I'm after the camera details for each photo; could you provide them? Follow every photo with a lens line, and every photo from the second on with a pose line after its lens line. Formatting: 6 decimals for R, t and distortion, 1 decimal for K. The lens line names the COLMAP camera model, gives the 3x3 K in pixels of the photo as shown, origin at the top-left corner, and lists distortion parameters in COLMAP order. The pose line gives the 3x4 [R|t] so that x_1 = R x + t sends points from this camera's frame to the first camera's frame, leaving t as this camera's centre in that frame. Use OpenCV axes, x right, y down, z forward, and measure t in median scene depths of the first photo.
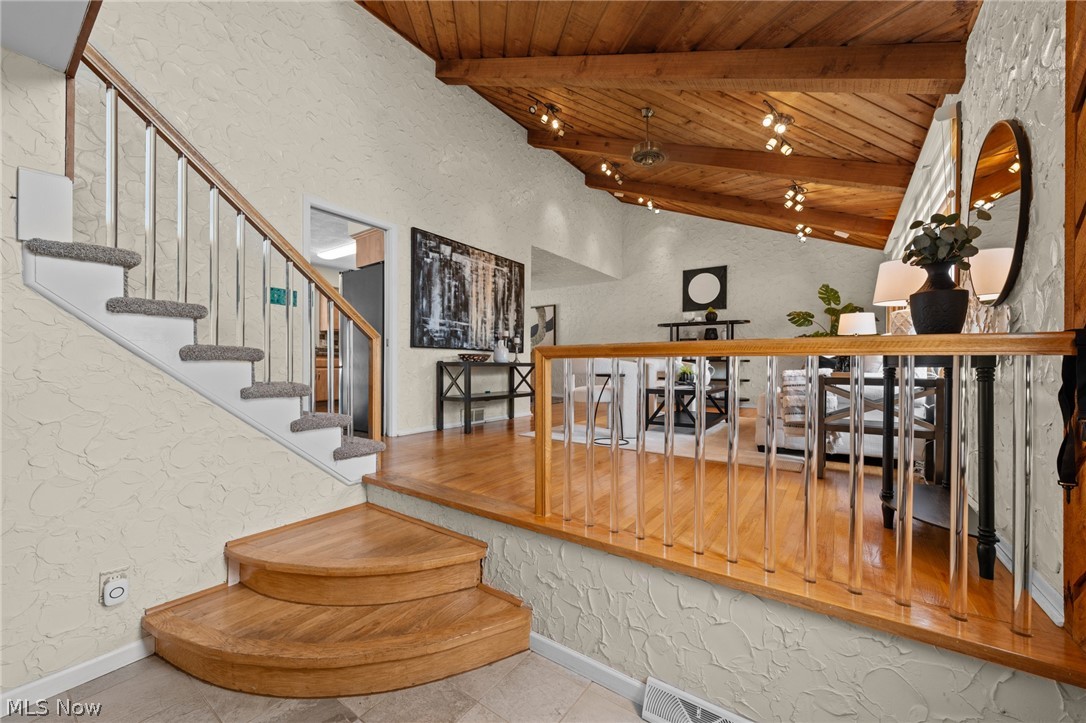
lens RADIAL K [[413.0, 0, 543.9], [0, 413.0, 365.7], [0, 0, 1]] dist [-0.003187, 0.000136]
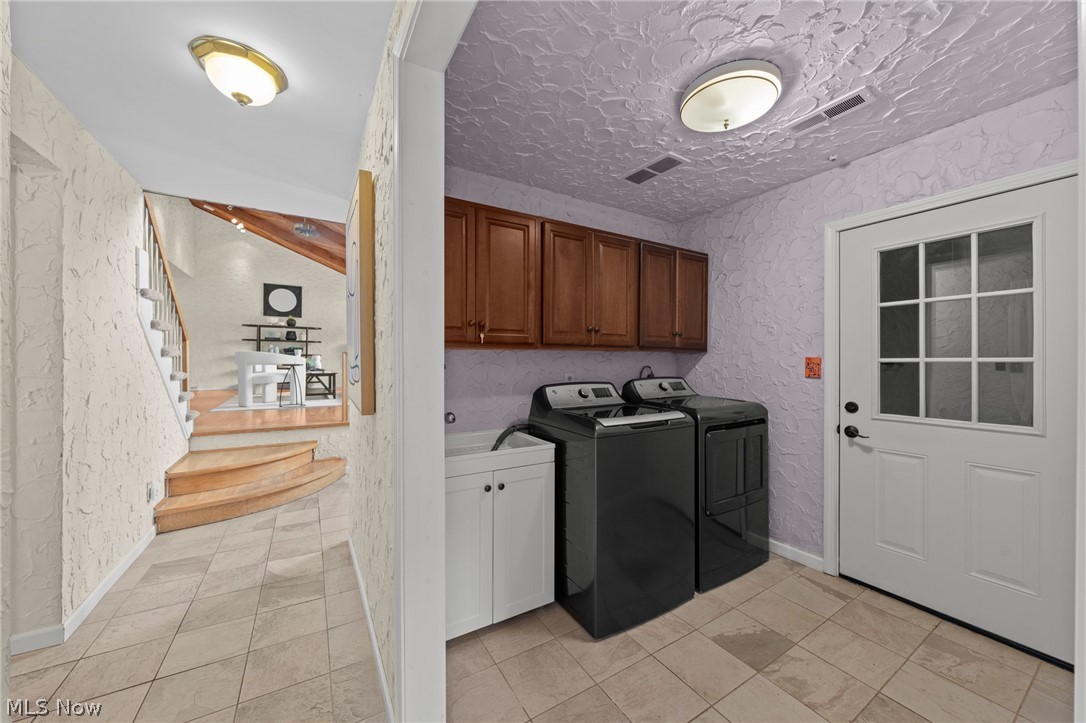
lens RADIAL K [[401.9, 0, 545.0], [0, 401.9, 360.0], [0, 0, 1]] dist [-0.001130, -0.000129]
pose [[0.383091, -0.006587, 0.923687, -0.492216], [0.003946, 0.999977, 0.005494, 0.000586], [-0.923702, 0.001540, 0.383108, -0.276239]]
